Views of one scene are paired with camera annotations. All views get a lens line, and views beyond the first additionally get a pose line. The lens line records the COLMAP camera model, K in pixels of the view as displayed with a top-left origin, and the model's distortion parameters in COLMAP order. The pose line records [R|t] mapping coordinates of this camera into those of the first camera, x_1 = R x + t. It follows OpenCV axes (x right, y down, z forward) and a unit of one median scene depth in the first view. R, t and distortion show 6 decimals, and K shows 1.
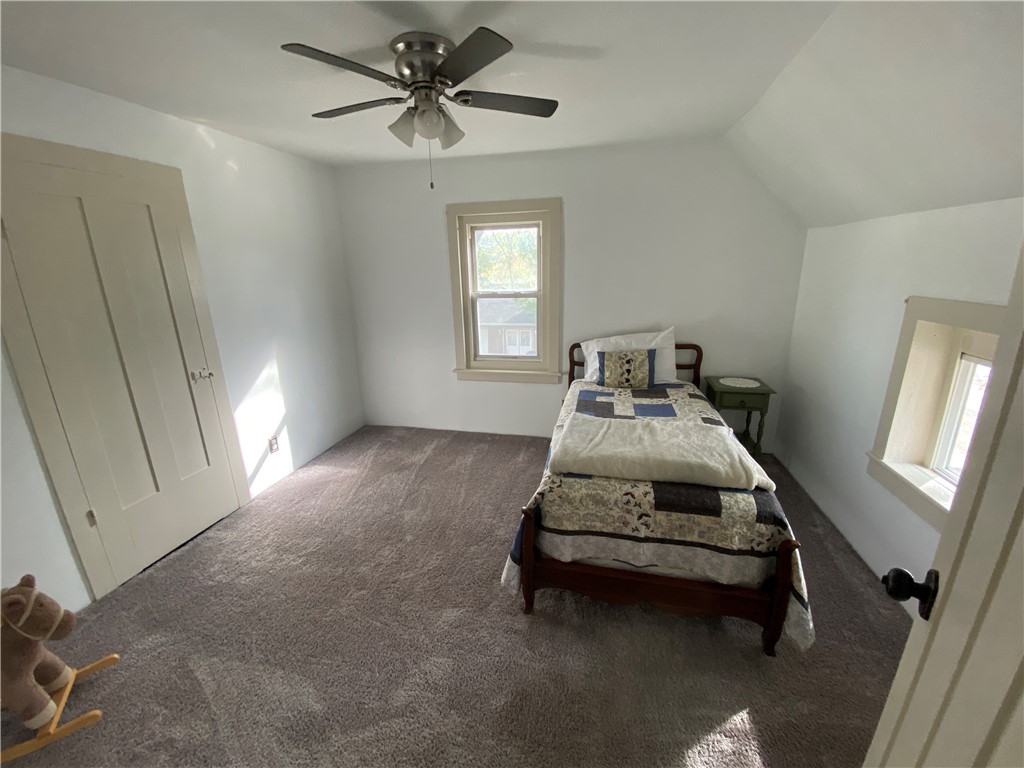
lens RADIAL K [[419.3, 0, 510.2], [0, 419.3, 384.7], [0, 0, 1]] dist [-0.004349, -0.001840]
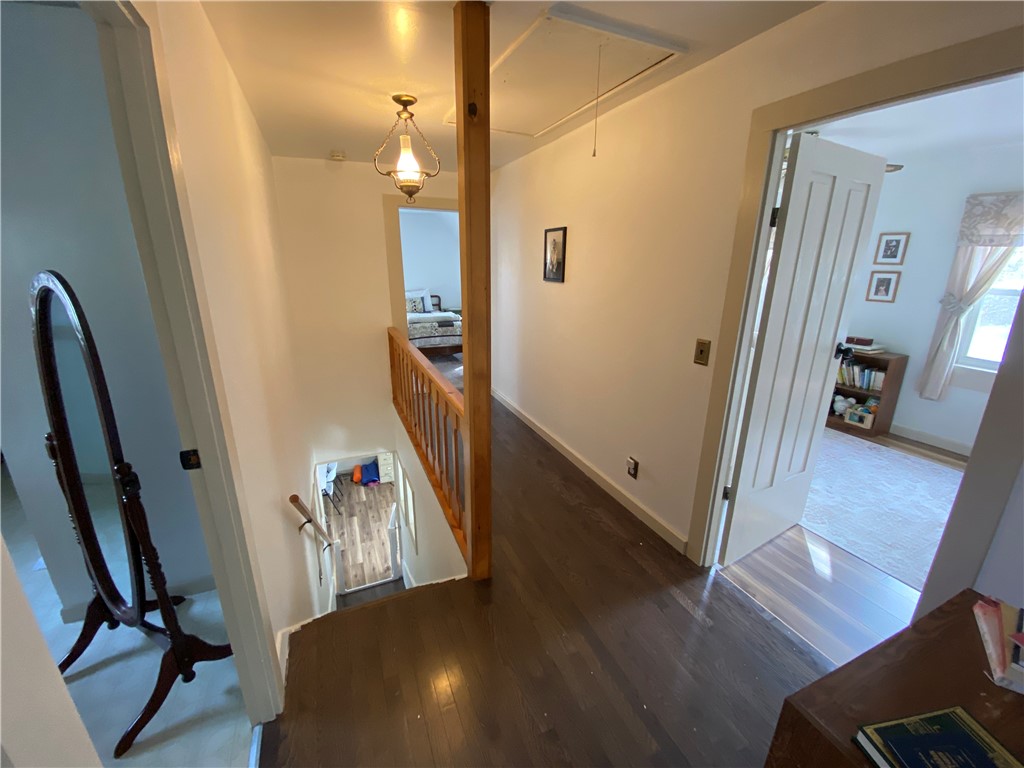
lens RADIAL K [[419.3, 0, 517.9], [0, 419.3, 388.7], [0, 0, 1]] dist [-0.004349, -0.001840]
pose [[0.798195, -0.131980, 0.587764, -0.954350], [0.122041, 0.990900, 0.056769, 0.492629], [-0.589907, 0.026419, 0.807039, -1.705039]]
